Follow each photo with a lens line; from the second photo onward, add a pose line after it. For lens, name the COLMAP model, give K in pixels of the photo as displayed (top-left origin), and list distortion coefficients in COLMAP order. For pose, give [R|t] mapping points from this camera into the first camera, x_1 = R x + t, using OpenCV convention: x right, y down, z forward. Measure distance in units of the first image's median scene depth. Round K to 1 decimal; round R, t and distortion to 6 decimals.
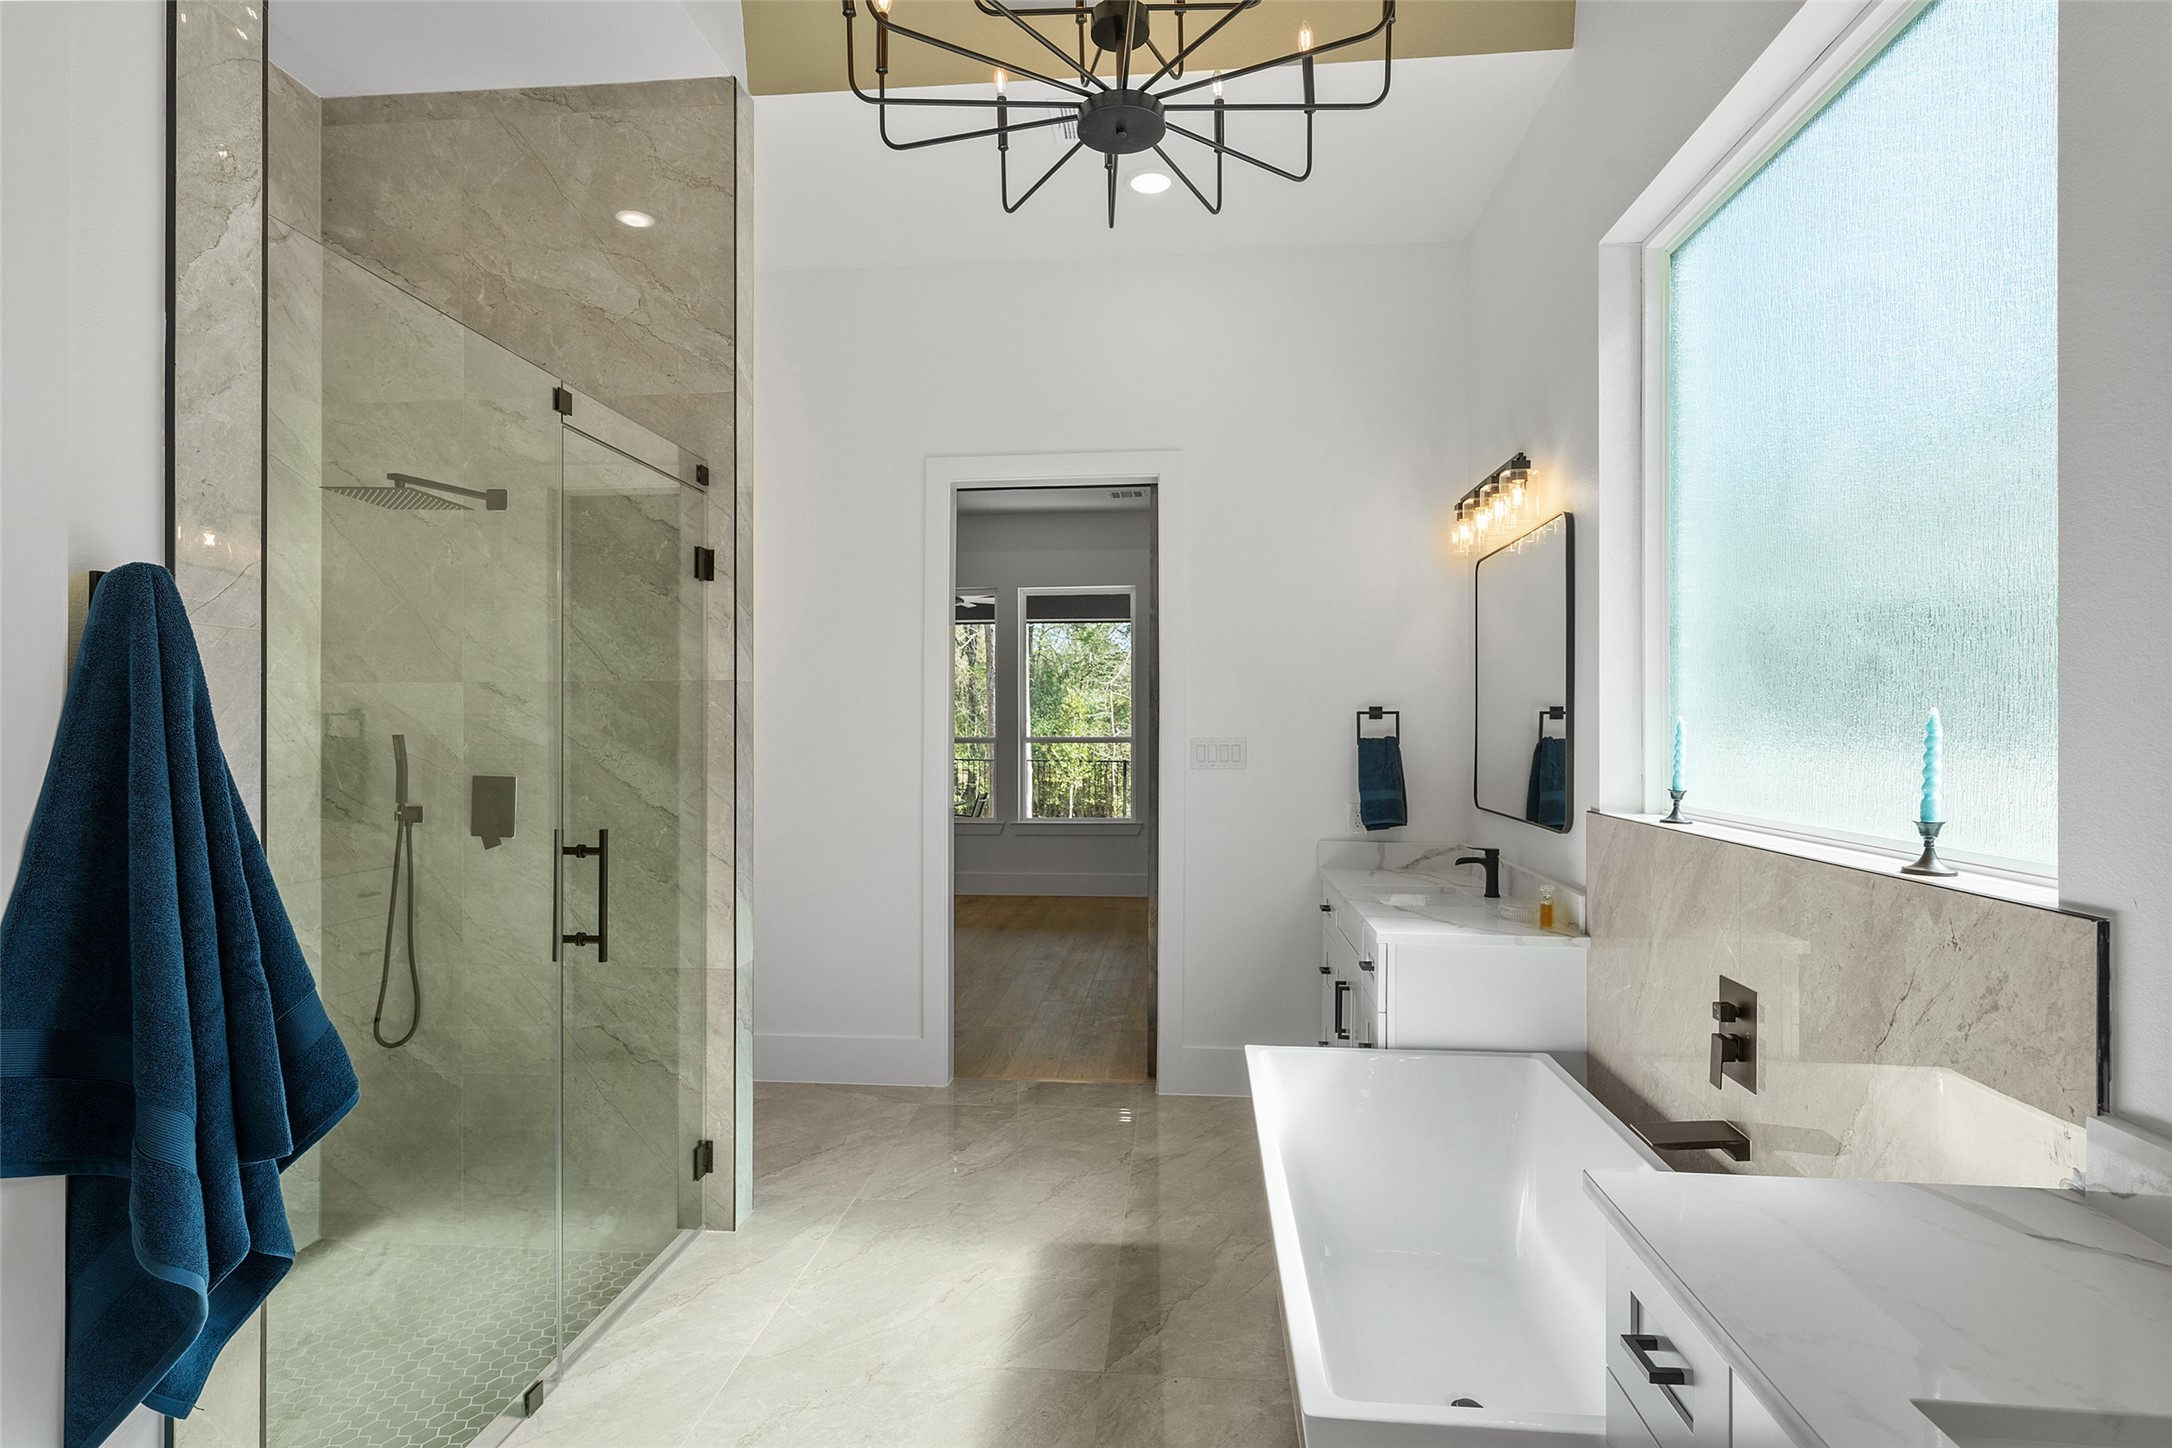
lens RADIAL K [[1078.2, 0, 1089.2], [0, 1078.2, 727.9], [0, 0, 1]] dist [0.000330, -0.000961]
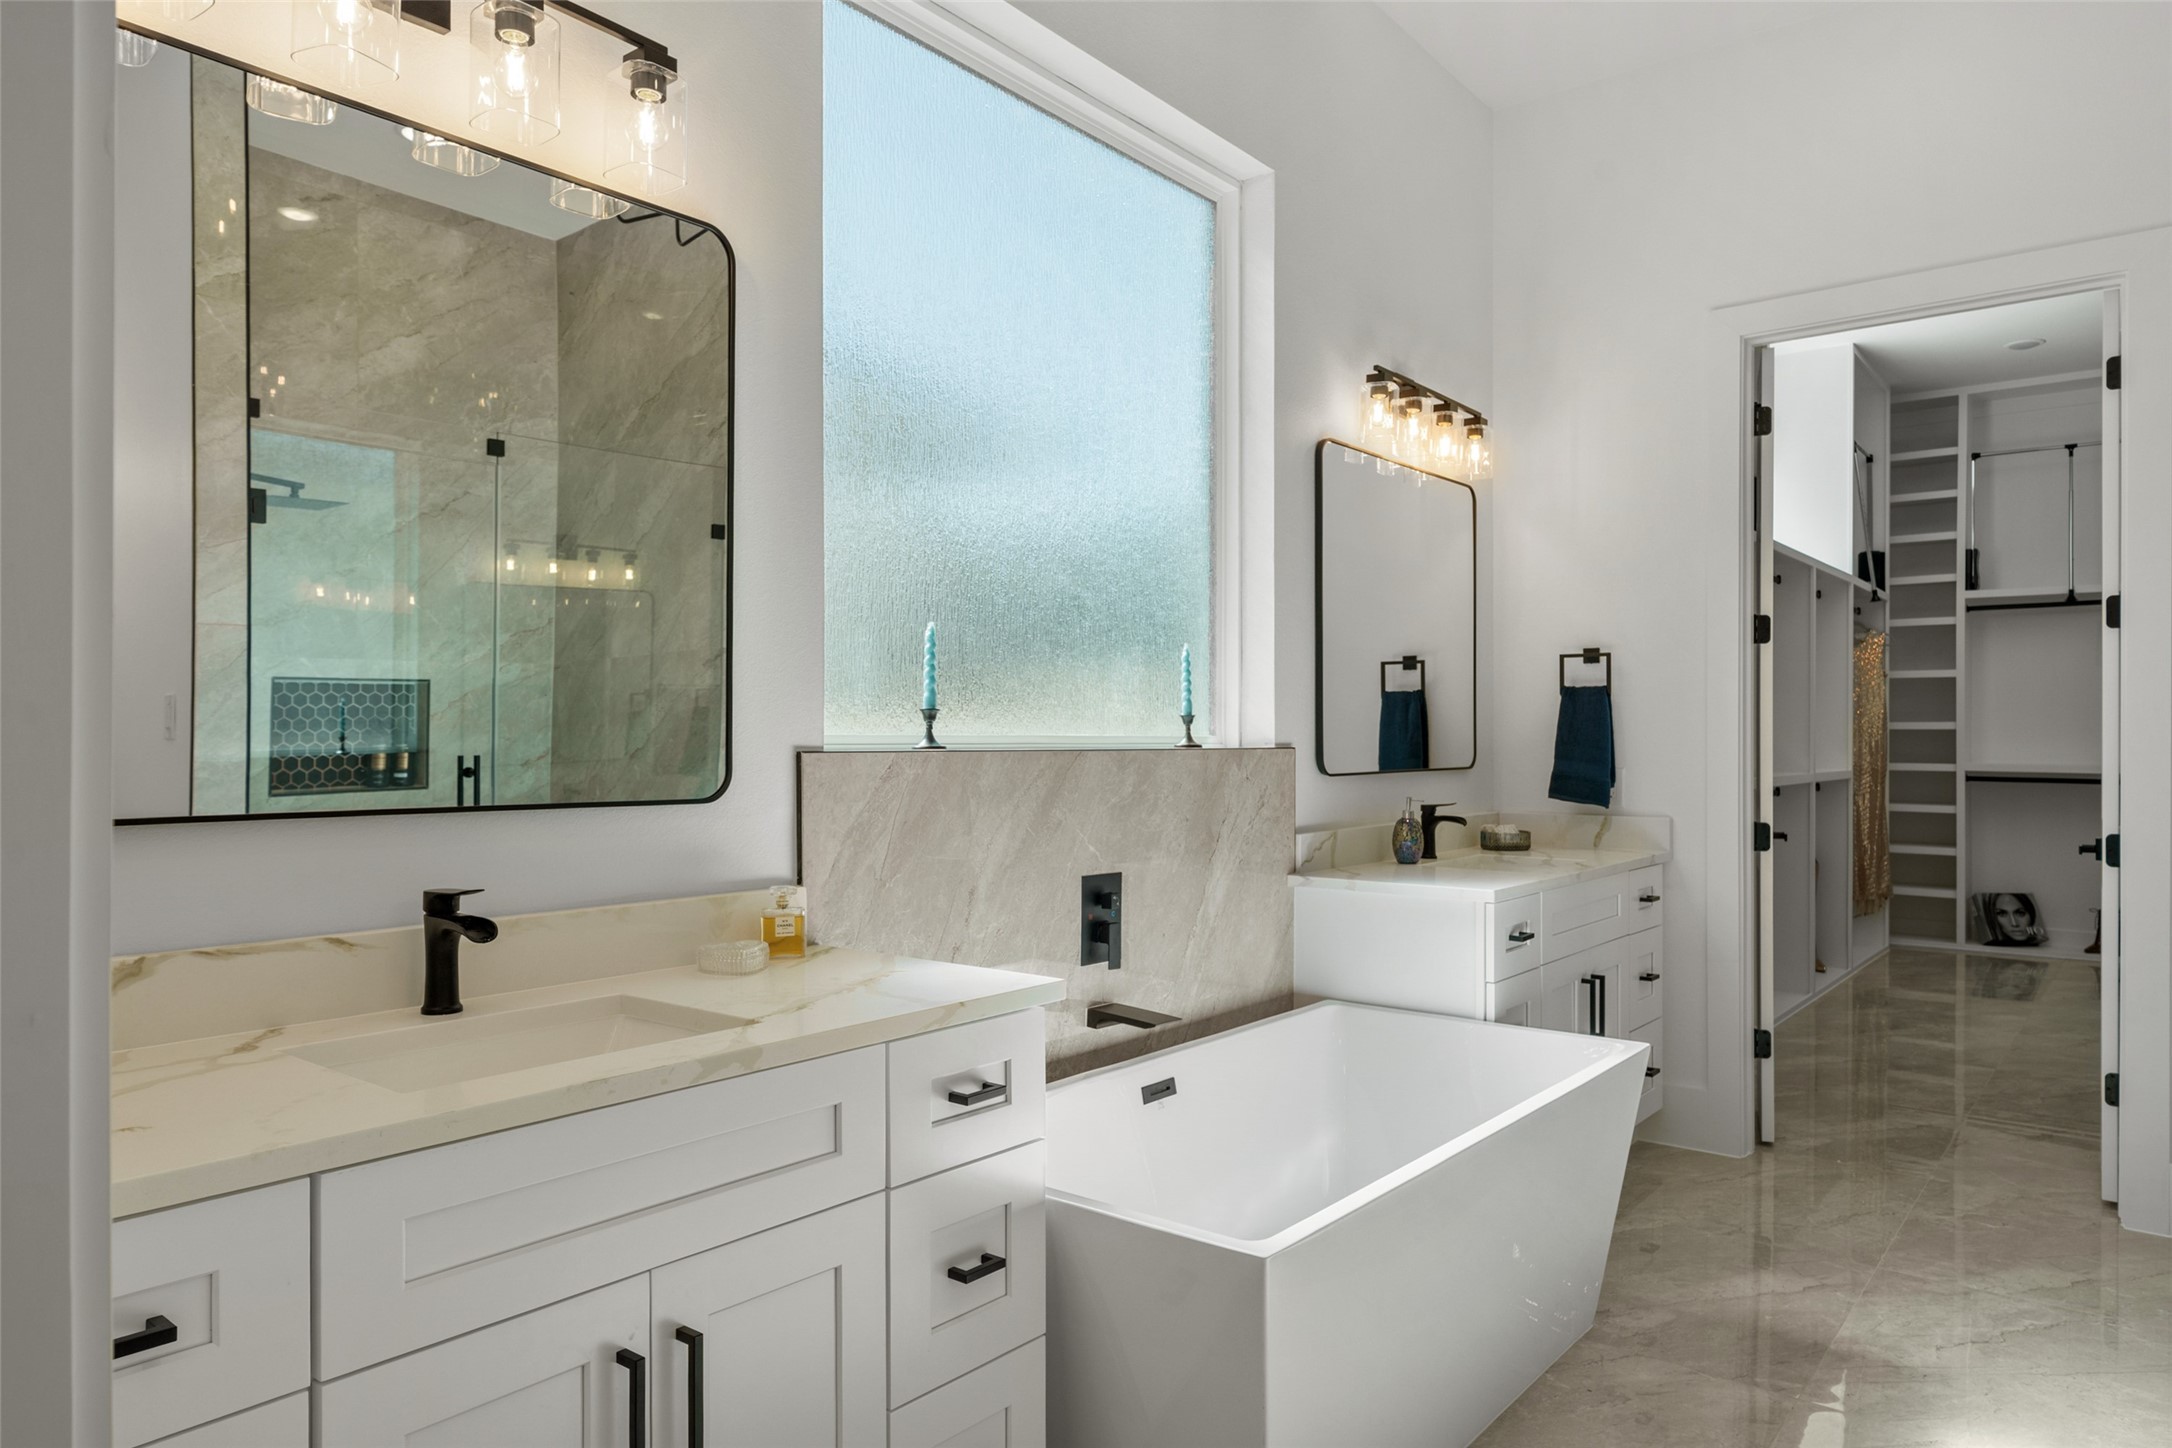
lens RADIAL K [[1395.5, 0, 1081.5], [0, 1395.5, 731.0], [0, 0, 1]] dist [-0.001061, -0.002305]
pose [[-0.837720, 0.001158, 0.546099, -0.213610], [-0.001605, 0.999988, -0.004583, 0.117605], [-0.546098, -0.004715, -0.837708, 2.763105]]
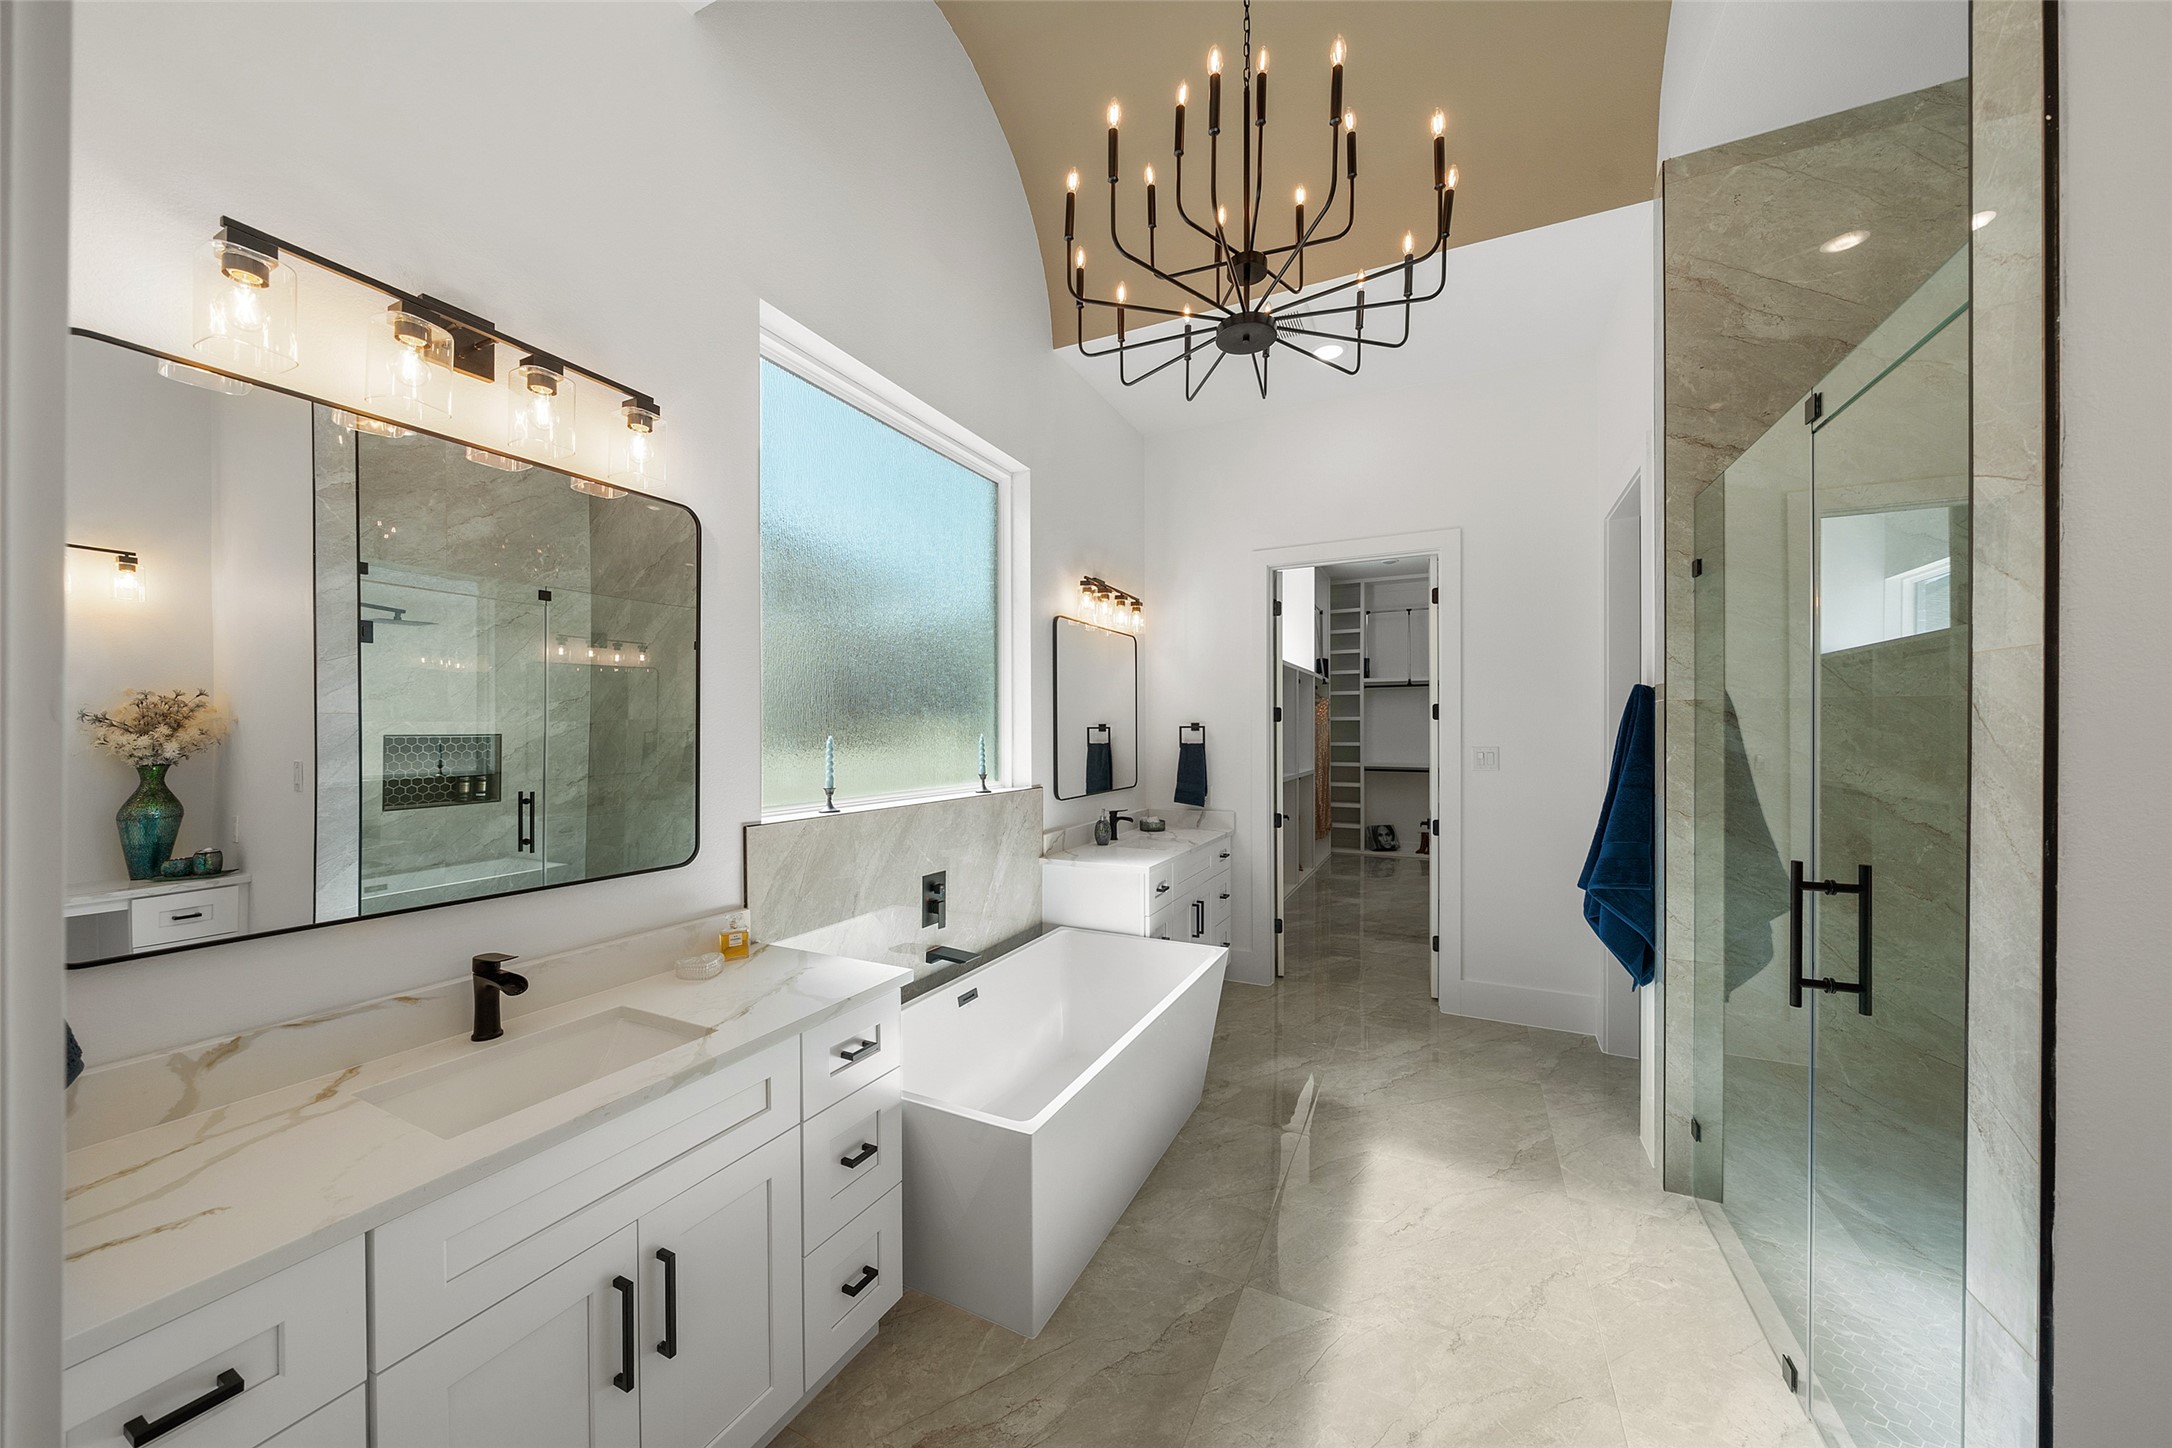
lens RADIAL K [[750.4, 0, 1095.3], [0, 750.4, 728.2], [0, 0, 1]] dist [-0.007055, 0.000622]
pose [[-0.939180, 0.004716, 0.343394, -0.174173], [0.003266, 0.999983, -0.004801, -0.023580], [-0.343411, -0.003388, -0.939179, 2.702618]]
